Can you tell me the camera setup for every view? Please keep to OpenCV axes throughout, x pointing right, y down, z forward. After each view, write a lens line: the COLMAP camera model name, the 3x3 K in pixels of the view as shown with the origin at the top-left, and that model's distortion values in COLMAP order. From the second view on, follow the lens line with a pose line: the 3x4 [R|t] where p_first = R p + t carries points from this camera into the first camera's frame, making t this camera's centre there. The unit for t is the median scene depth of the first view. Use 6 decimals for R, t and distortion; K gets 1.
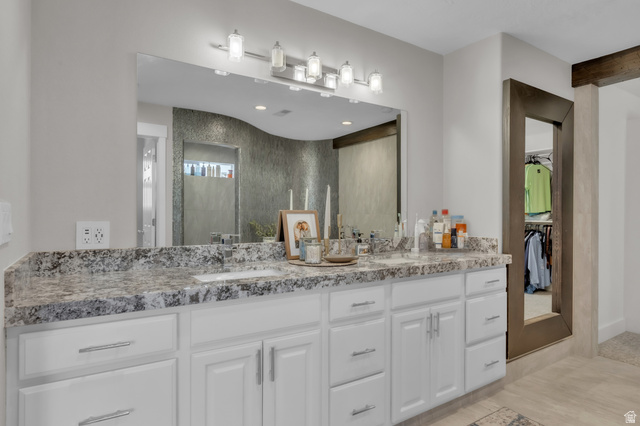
lens RADIAL K [[361.6, 0, 320.1], [0, 361.6, 216.7], [0, 0, 1]] dist [-0.008108, 0.000276]
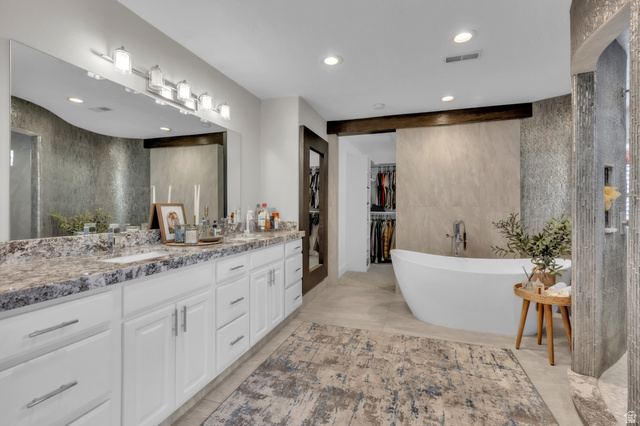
lens RADIAL K [[289.0, 0, 320.0], [0, 289.0, 208.5], [0, 0, 1]] dist [0.000250, 0.000121]
pose [[0.780134, -0.002058, 0.625609, -0.259280], [0.002477, 0.999997, 0.000200, 0.001148], [-0.625607, 0.001393, 0.780137, -0.092377]]
